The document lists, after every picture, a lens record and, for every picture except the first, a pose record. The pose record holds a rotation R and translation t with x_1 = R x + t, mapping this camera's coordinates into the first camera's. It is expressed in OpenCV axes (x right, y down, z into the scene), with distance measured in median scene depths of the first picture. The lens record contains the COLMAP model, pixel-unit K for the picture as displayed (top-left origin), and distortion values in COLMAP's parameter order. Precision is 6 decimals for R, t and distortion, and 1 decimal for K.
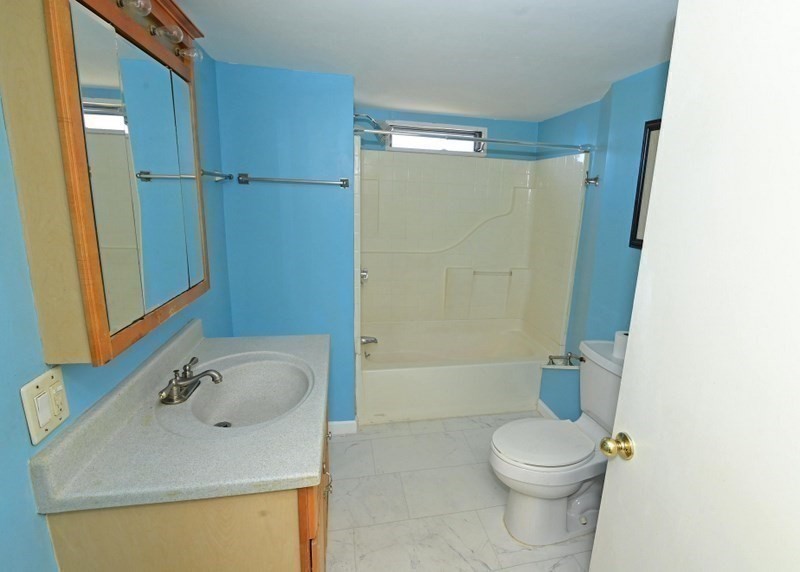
lens RADIAL K [[398.4, 0, 431.0], [0, 398.4, 285.2], [0, 0, 1]] dist [0.002174, -0.015238]
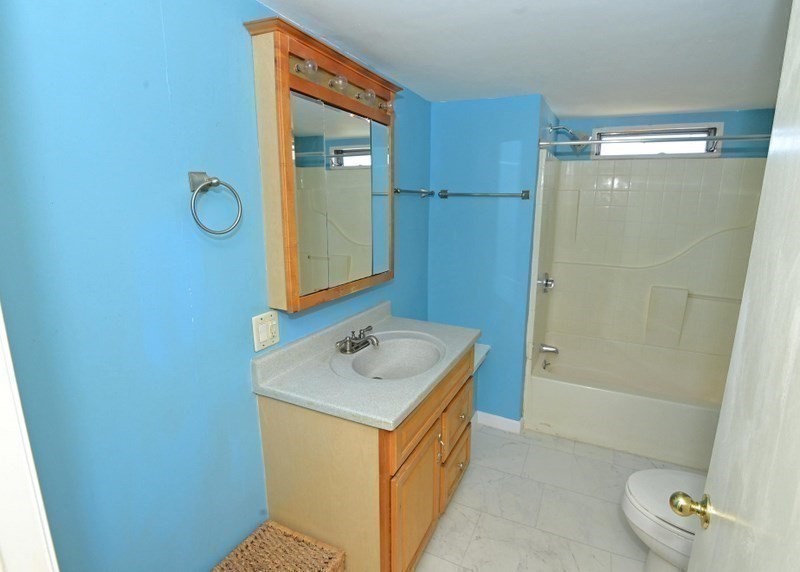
lens RADIAL K [[398.4, 0, 431.0], [0, 398.4, 285.2], [0, 0, 1]] dist [0.002174, -0.015238]
pose [[0.804435, 0.097659, -0.585959, 0.309224], [-0.115062, 0.993329, 0.007592, 0.006905], [0.582791, 0.061314, 0.810305, 0.003782]]
